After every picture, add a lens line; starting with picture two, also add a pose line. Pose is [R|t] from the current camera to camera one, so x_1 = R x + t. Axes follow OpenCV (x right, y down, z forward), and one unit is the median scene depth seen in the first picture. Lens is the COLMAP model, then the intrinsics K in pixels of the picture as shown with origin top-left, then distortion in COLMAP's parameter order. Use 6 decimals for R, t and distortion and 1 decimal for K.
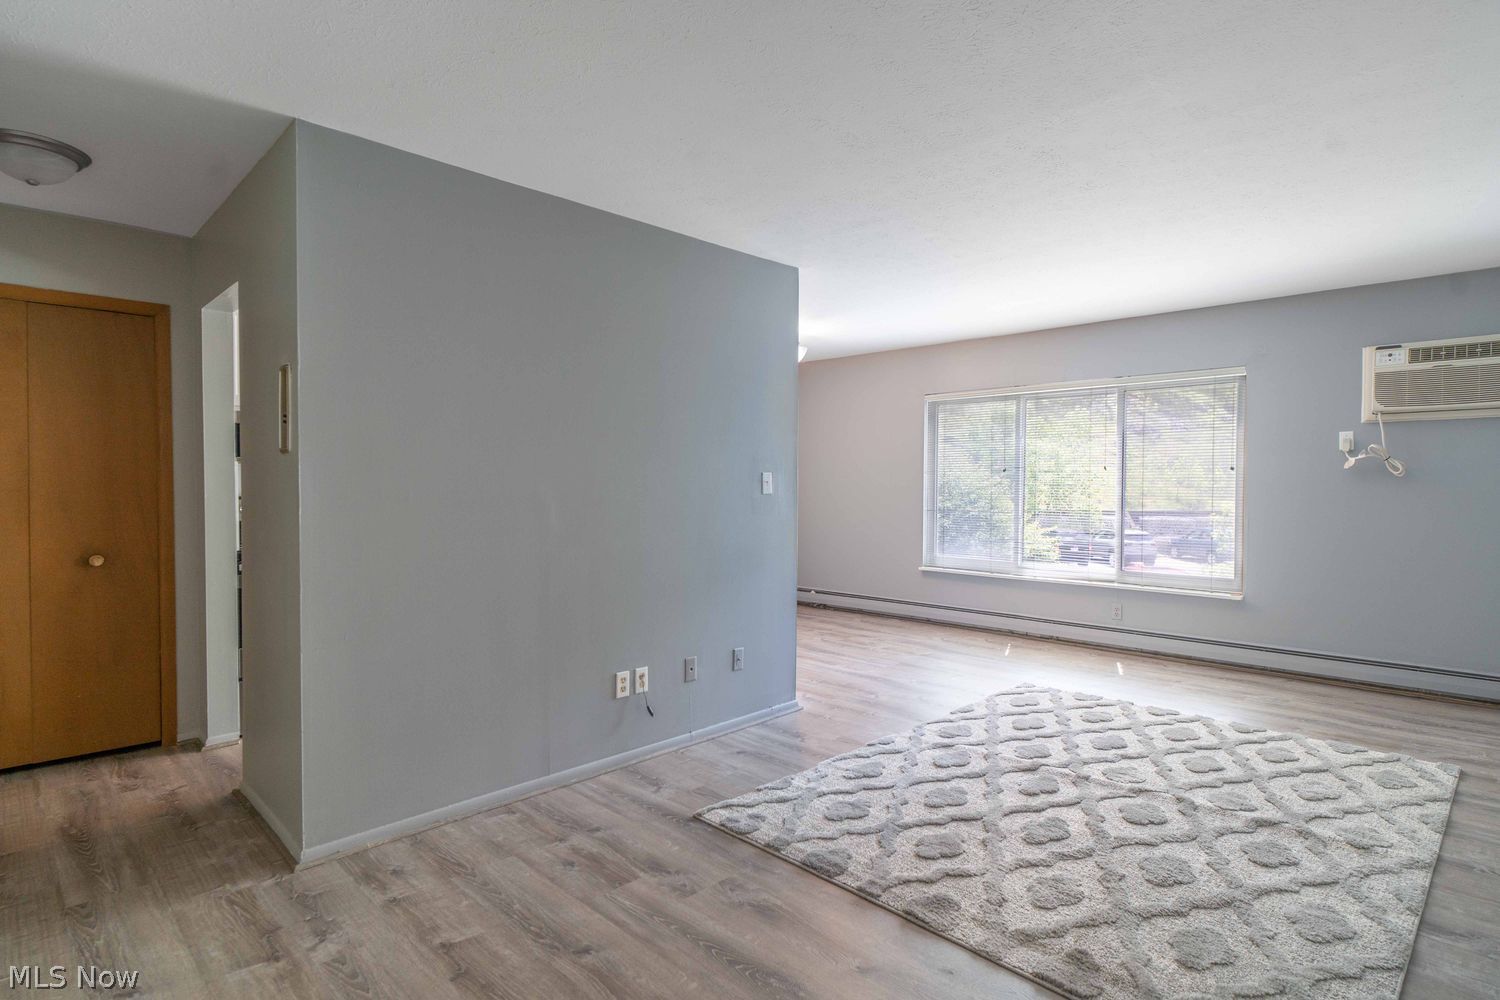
lens RADIAL K [[781.6, 0, 746.6], [0, 781.6, 498.5], [0, 0, 1]] dist [-0.004459, -0.000254]
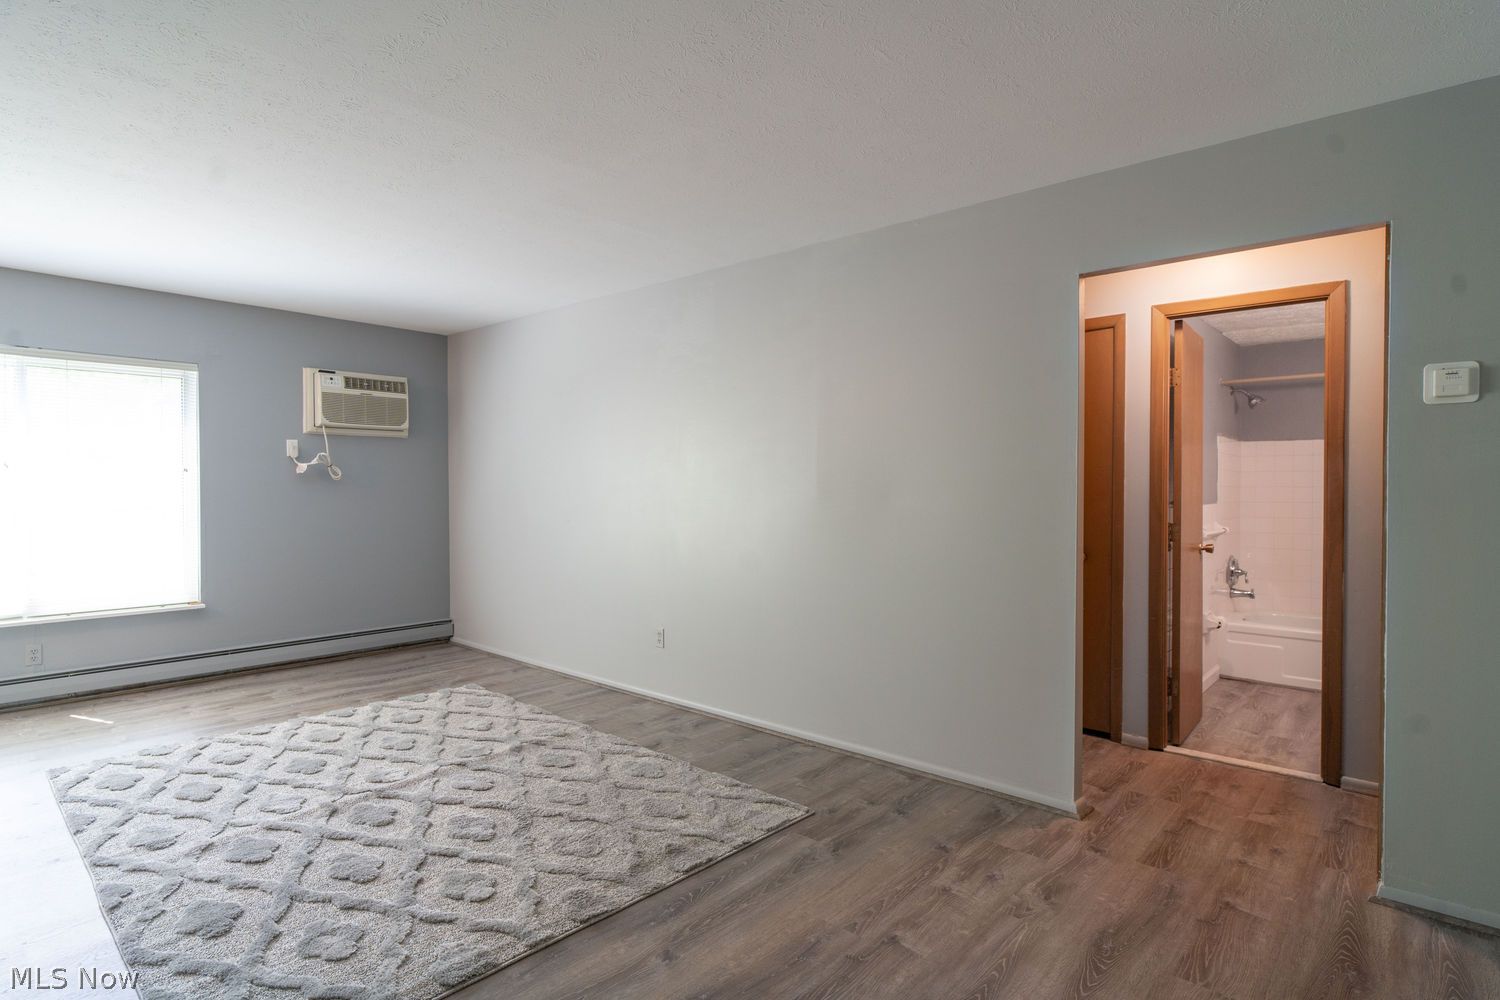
lens RADIAL K [[781.6, 0, 746.6], [0, 781.6, 498.5], [0, 0, 1]] dist [-0.004459, -0.000254]
pose [[-0.071578, -0.017253, 0.997286, -0.436934], [0.018778, 0.999650, 0.018641, -0.011329], [-0.997258, 0.020061, -0.071229, 0.474490]]
